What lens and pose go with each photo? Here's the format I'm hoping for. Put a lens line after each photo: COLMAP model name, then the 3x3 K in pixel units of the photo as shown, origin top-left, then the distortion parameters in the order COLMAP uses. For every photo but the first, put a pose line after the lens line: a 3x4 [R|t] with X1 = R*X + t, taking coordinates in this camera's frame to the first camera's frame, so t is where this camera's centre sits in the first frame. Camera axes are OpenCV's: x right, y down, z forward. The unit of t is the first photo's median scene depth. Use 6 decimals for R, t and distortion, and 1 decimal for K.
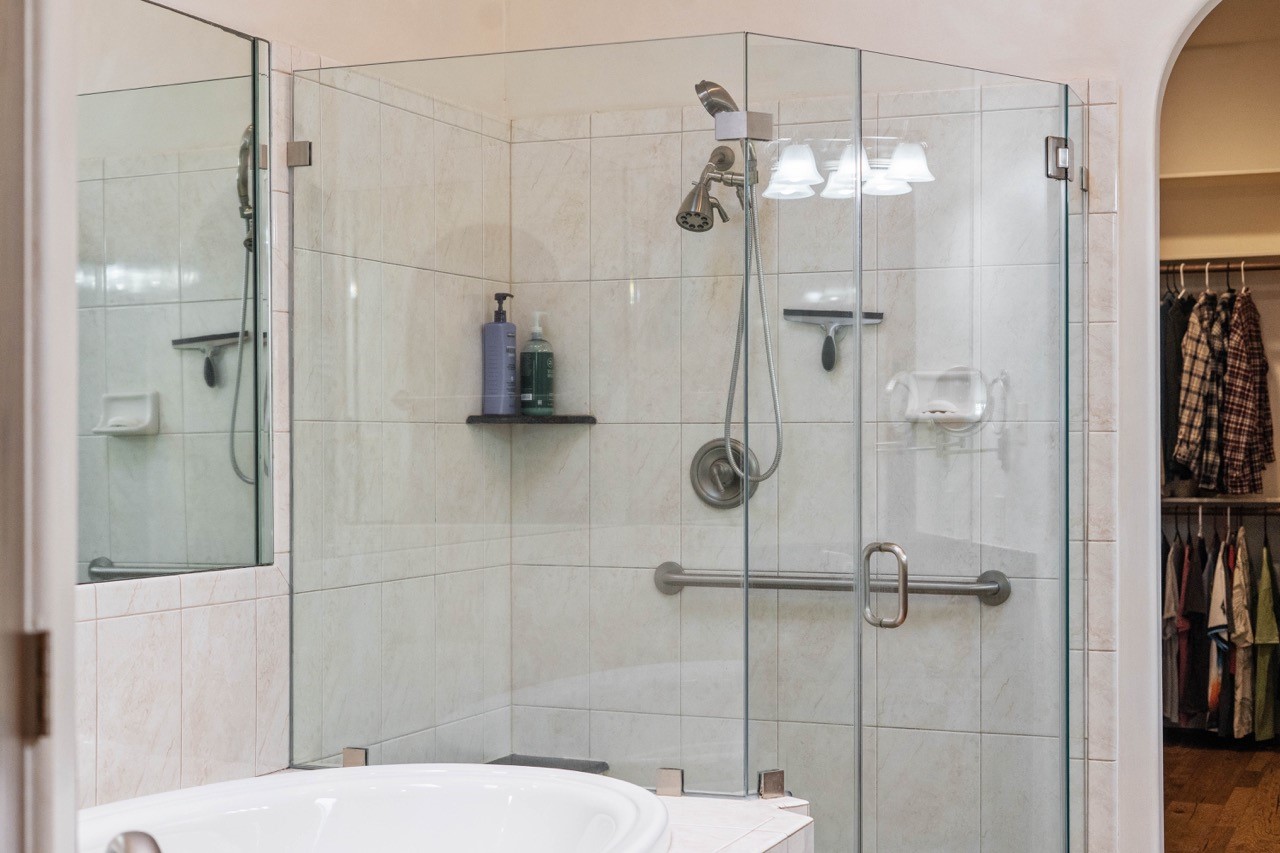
lens RADIAL K [[1914.3, 0, 640.0], [0, 1914.3, 426.5], [0, 0, 1]] dist [0.001010, -0.007573]
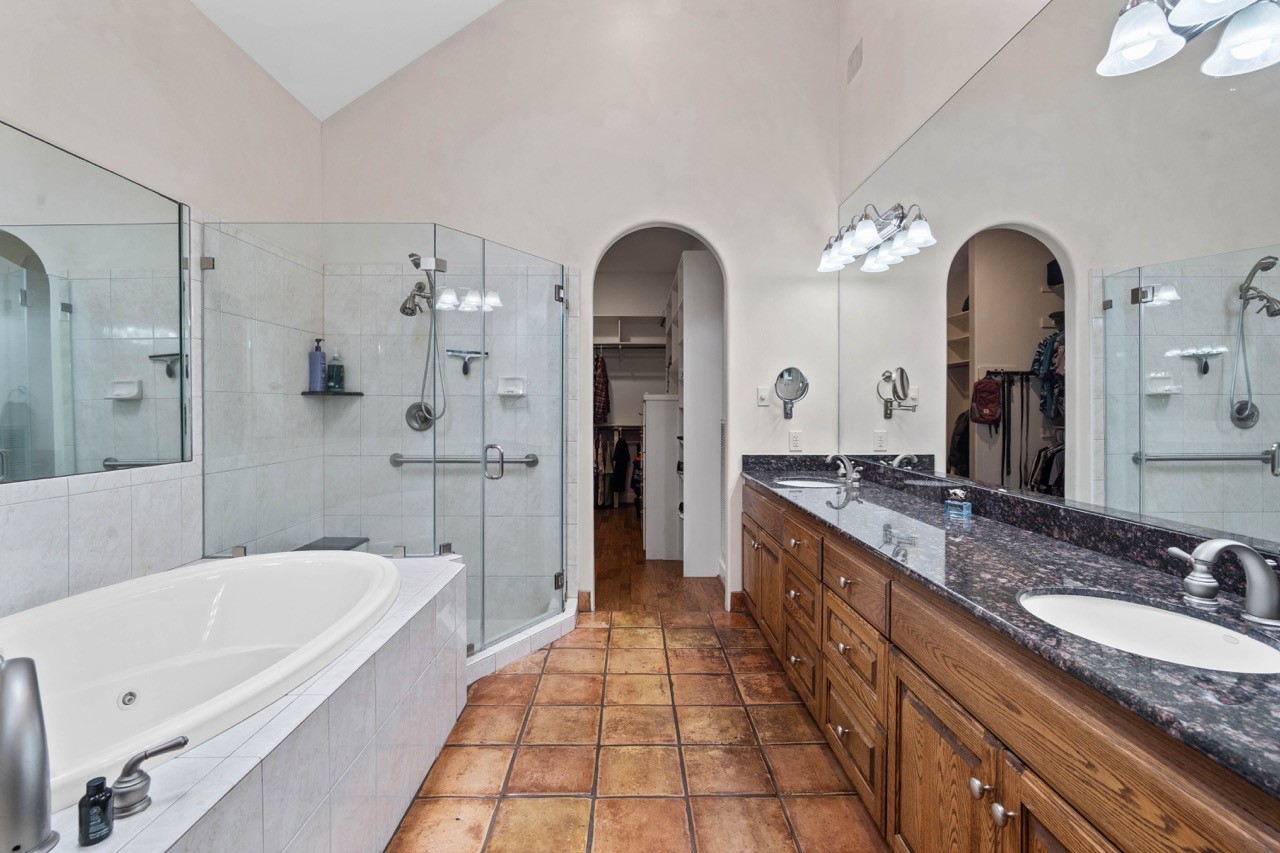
lens RADIAL K [[606.8, 0, 636.0], [0, 606.8, 409.5], [0, 0, 1]] dist [-0.005395, -0.000154]
pose [[0.921390, 0.000797, 0.388638, -0.003758], [-0.005193, 0.999934, 0.010262, 0.006373], [-0.388605, -0.011474, 0.921333, 0.185805]]
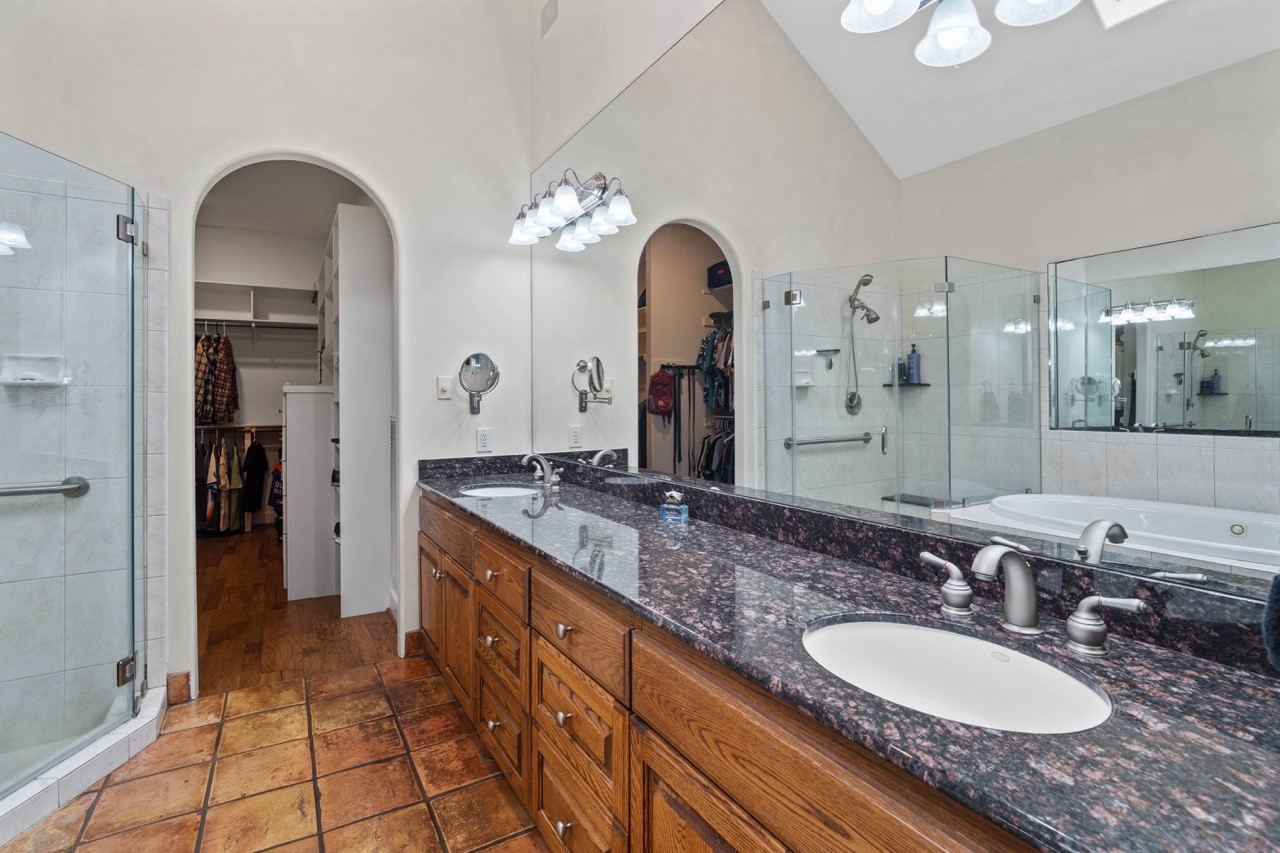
lens RADIAL K [[613.8, 0, 639.8], [0, 613.8, 395.2], [0, 0, 1]] dist [-0.016860, 0.007342]
pose [[0.602978, 0.002452, 0.797754, 0.057449], [0.000318, 0.999994, -0.003314, 0.007010], [-0.797758, 0.002252, 0.602974, 0.285464]]
